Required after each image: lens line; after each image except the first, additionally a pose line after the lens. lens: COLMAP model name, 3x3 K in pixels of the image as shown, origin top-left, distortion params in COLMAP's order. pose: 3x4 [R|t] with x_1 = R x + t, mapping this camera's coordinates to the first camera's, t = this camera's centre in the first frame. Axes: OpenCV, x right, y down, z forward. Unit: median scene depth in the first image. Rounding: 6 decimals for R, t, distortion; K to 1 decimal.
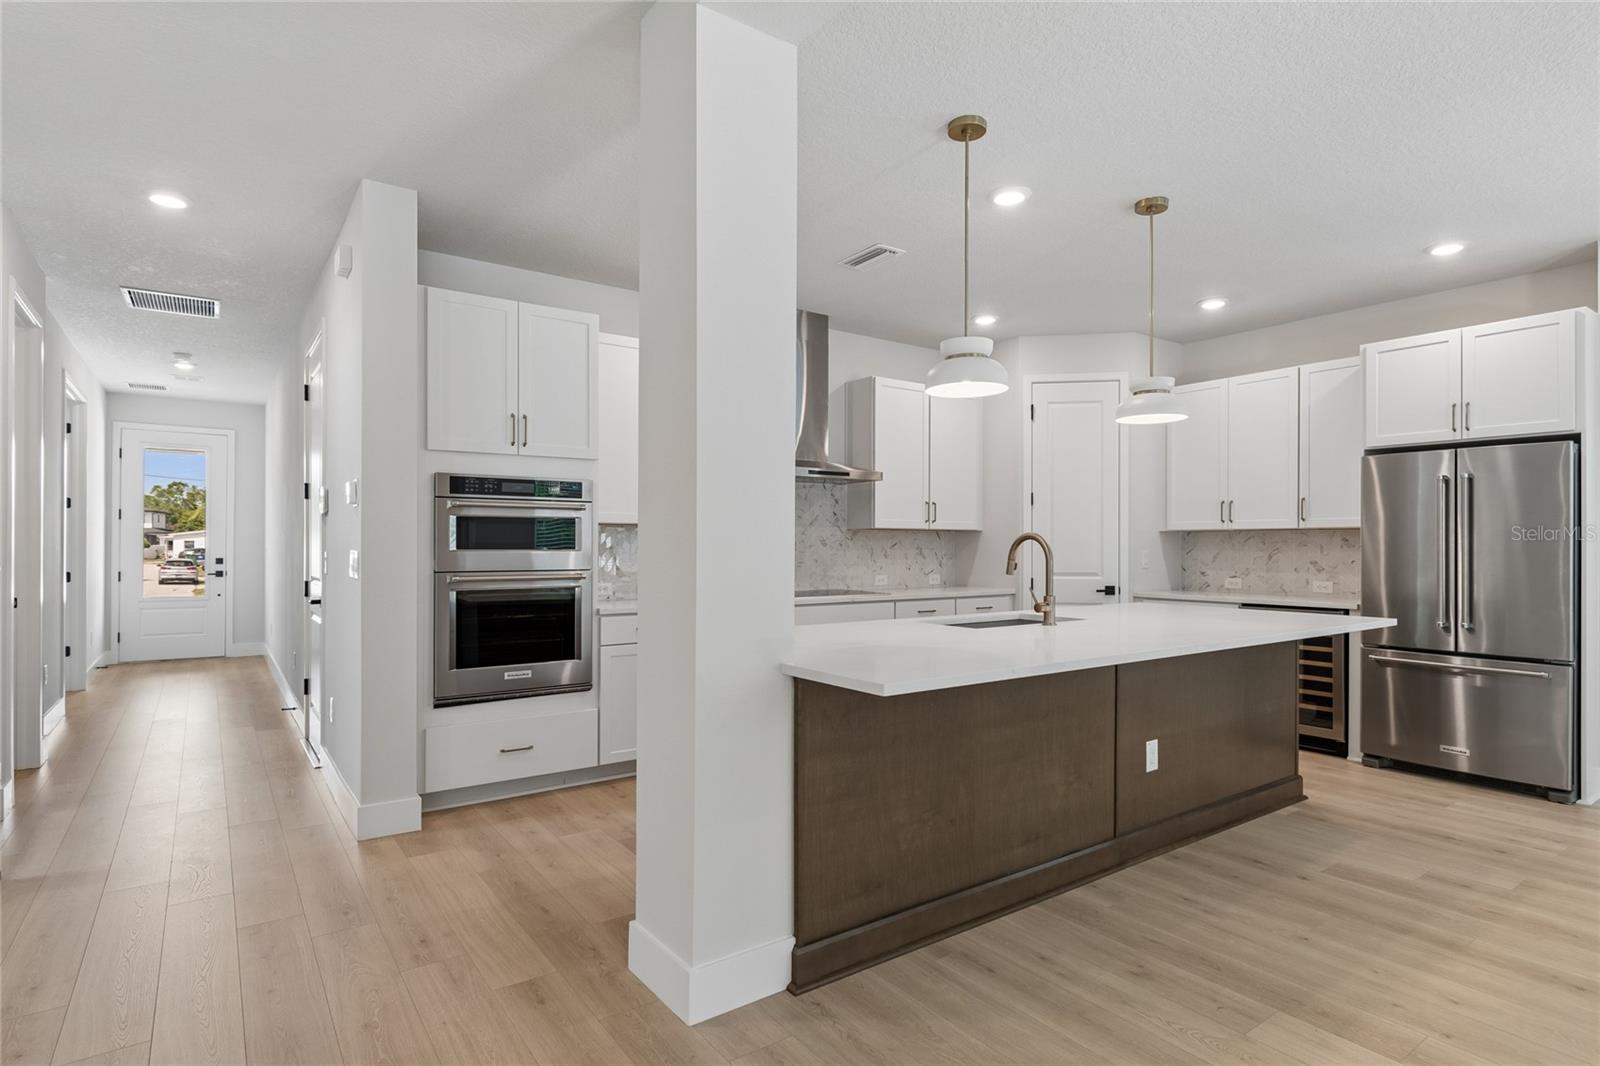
lens RADIAL K [[825.5, 0, 800.1], [0, 825.5, 541.2], [0, 0, 1]] dist [0.000592, 0.000653]
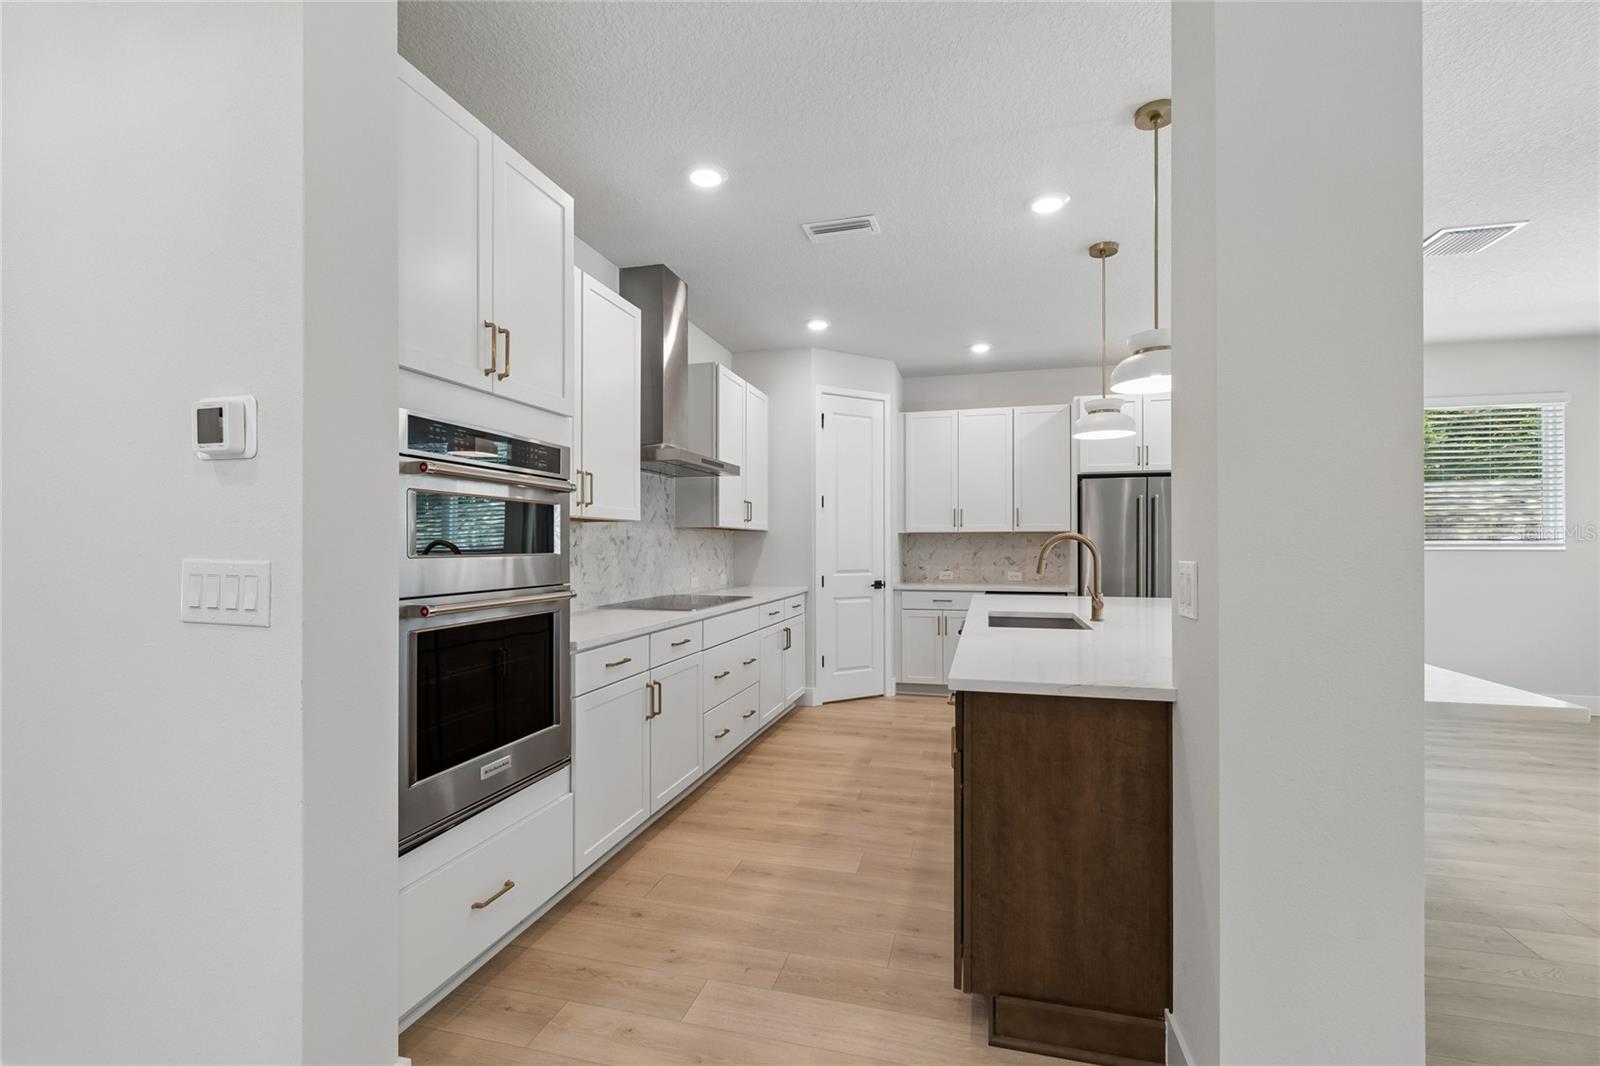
lens RADIAL K [[712.1, 0, 799.5], [0, 712.1, 539.7], [0, 0, 1]] dist [0.006097, -0.001334]
pose [[0.771368, 0.003157, 0.636382, -0.470577], [-0.001759, 0.999994, -0.002828, 0.000831], [-0.636387, 0.001062, 0.771369, 0.444088]]
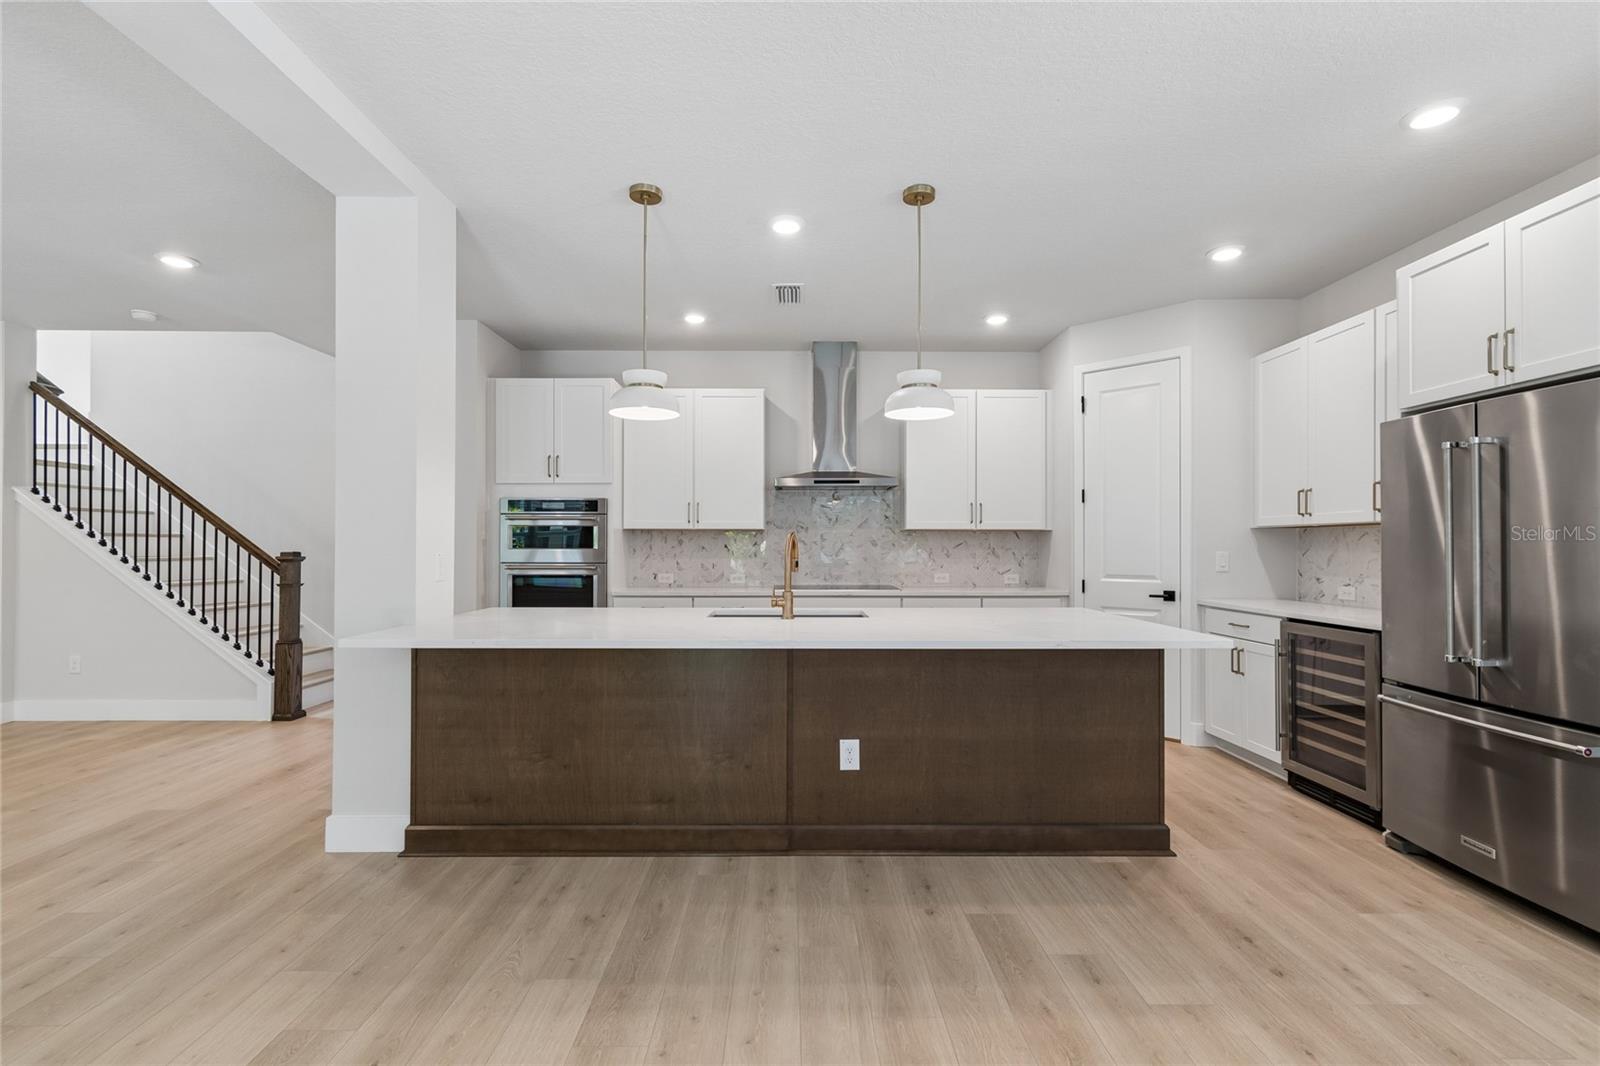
lens RADIAL K [[712.1, 0, 798.2], [0, 712.1, 539.6], [0, 0, 1]] dist [0.006097, -0.001334]
pose [[0.817758, -0.005918, -0.575532, 0.696361], [0.003053, 0.999978, -0.005946, 0.003328], [0.575554, 0.003105, 0.817758, 0.205571]]
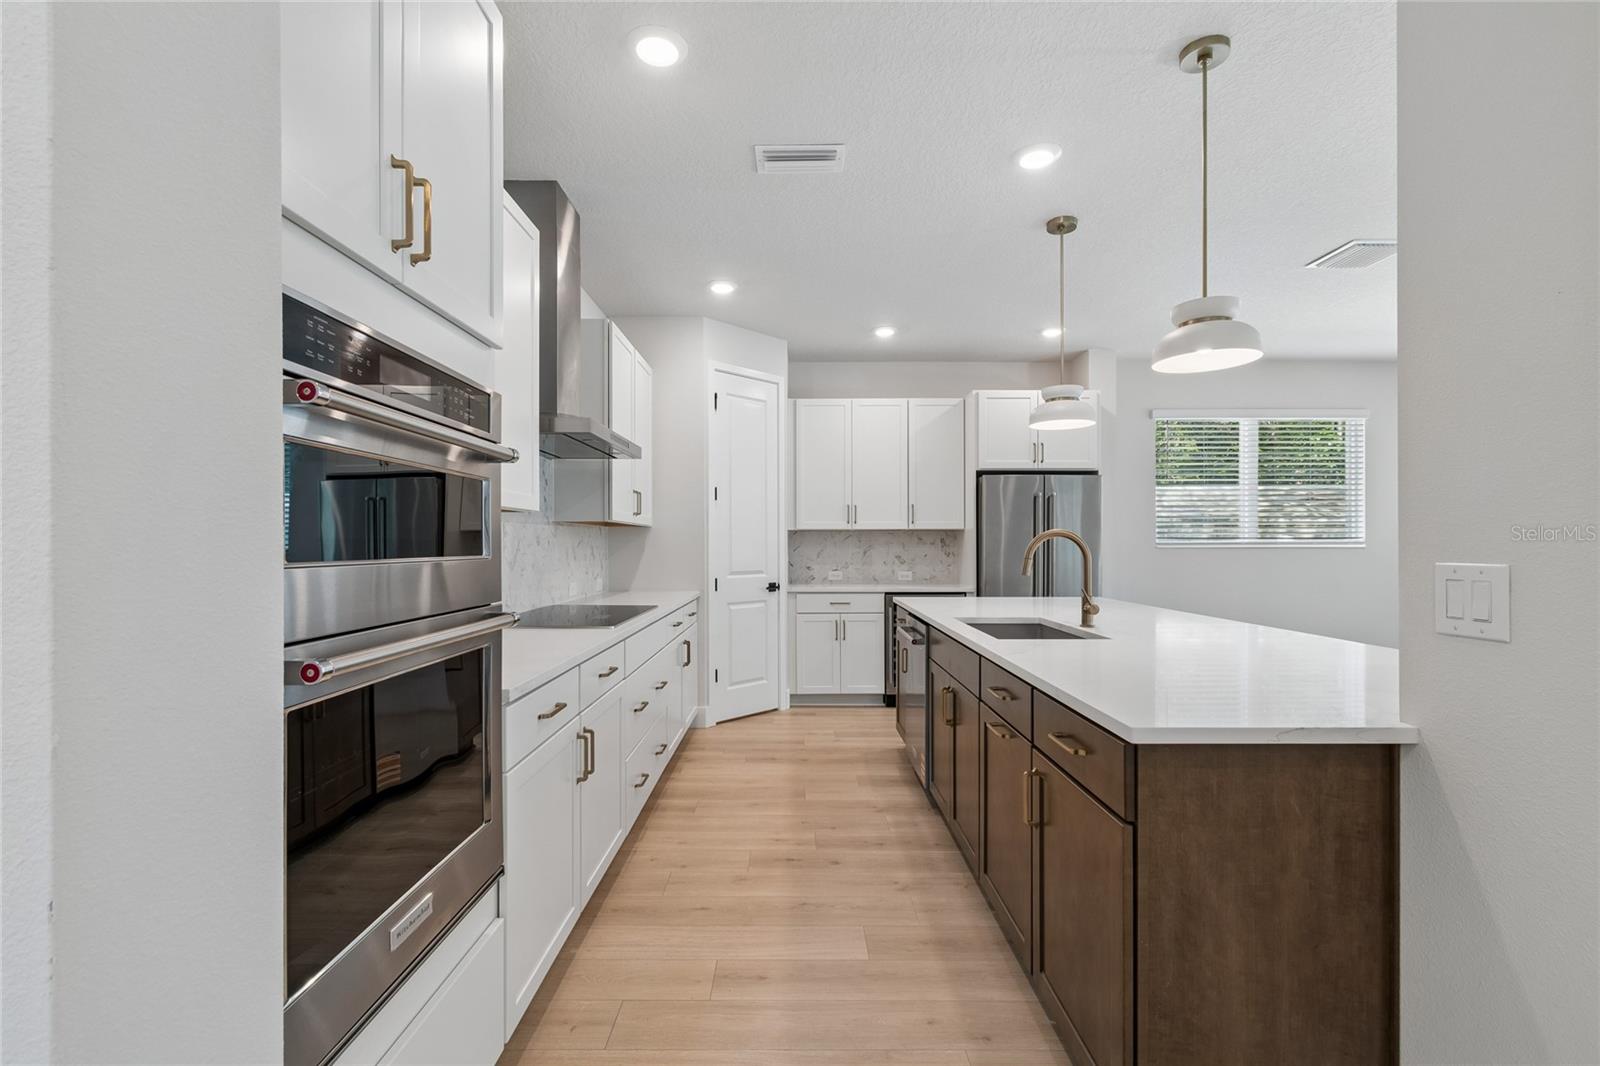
lens RADIAL K [[712.1, 0, 798.2], [0, 712.1, 542.5], [0, 0, 1]] dist [0.006097, -0.001334]
pose [[0.578123, -0.000844, 0.815949, -0.464490], [-0.002497, 0.999993, 0.002803, 0.001988], [-0.815946, -0.003658, 0.578117, 0.656767]]
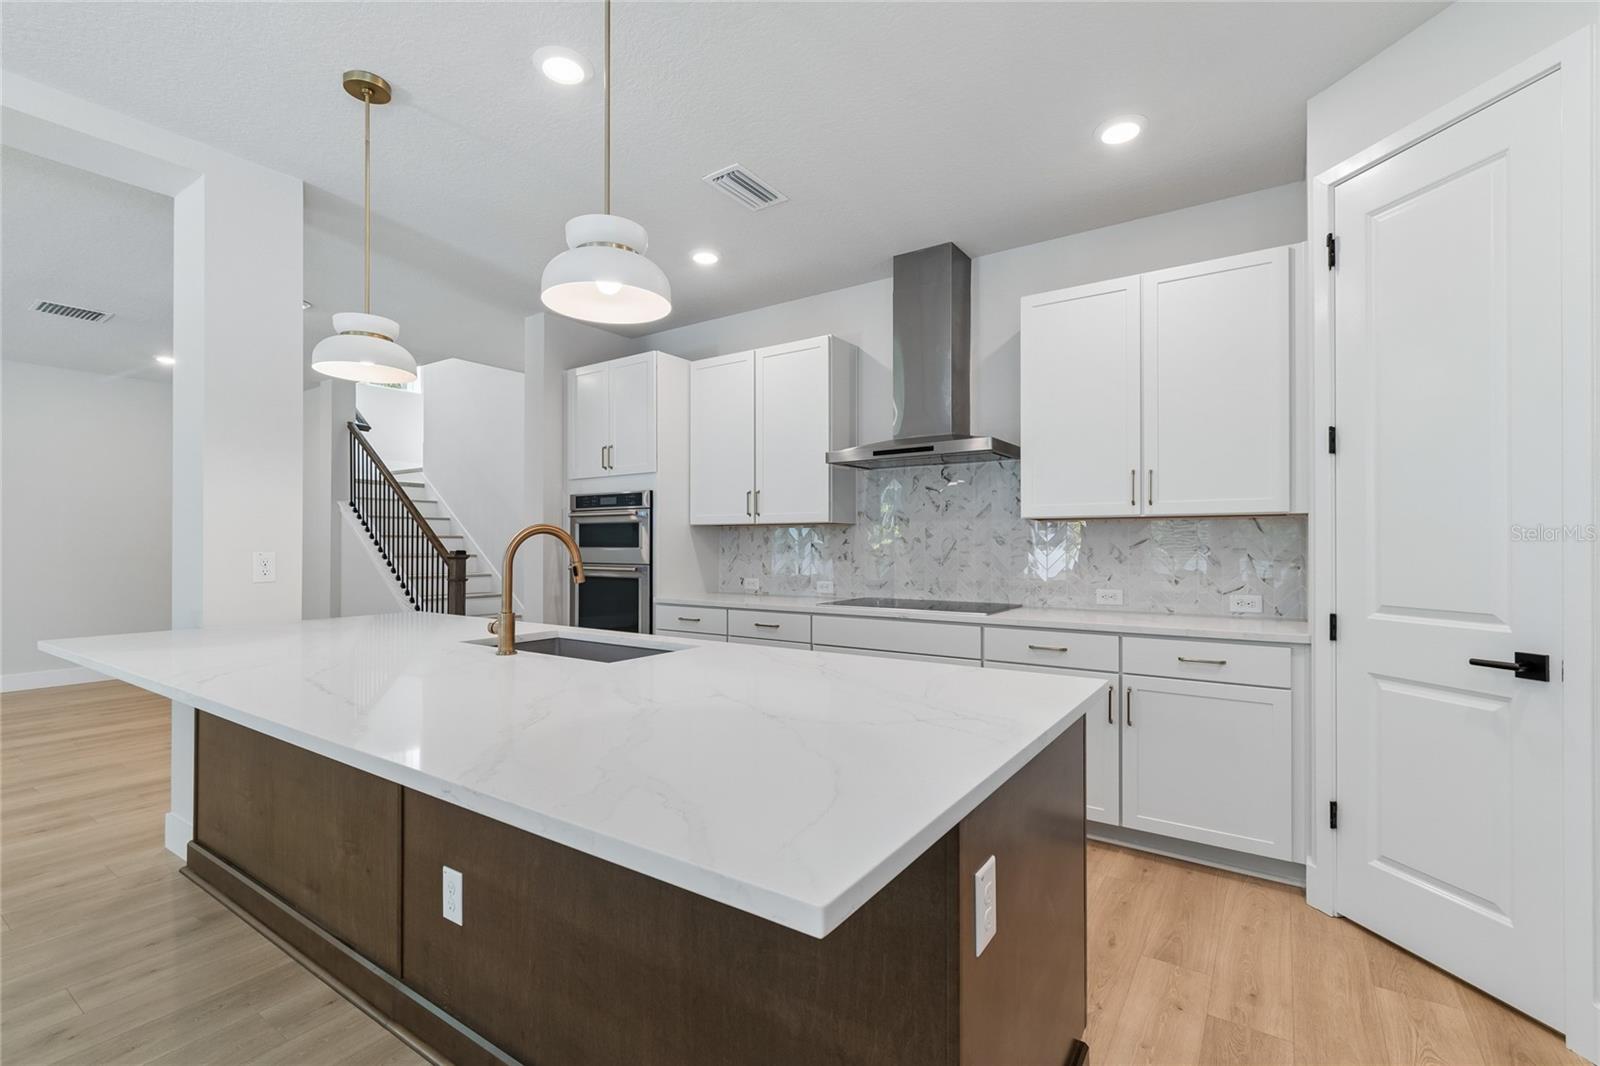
lens RADIAL K [[712.1, 0, 798.7], [0, 712.1, 542.2], [0, 0, 1]] dist [0.006097, -0.001334]
pose [[0.343170, -0.005751, -0.939256, 0.792449], [0.004489, 0.999980, -0.004483, 0.007748], [0.939263, -0.002678, 0.343188, 0.843188]]
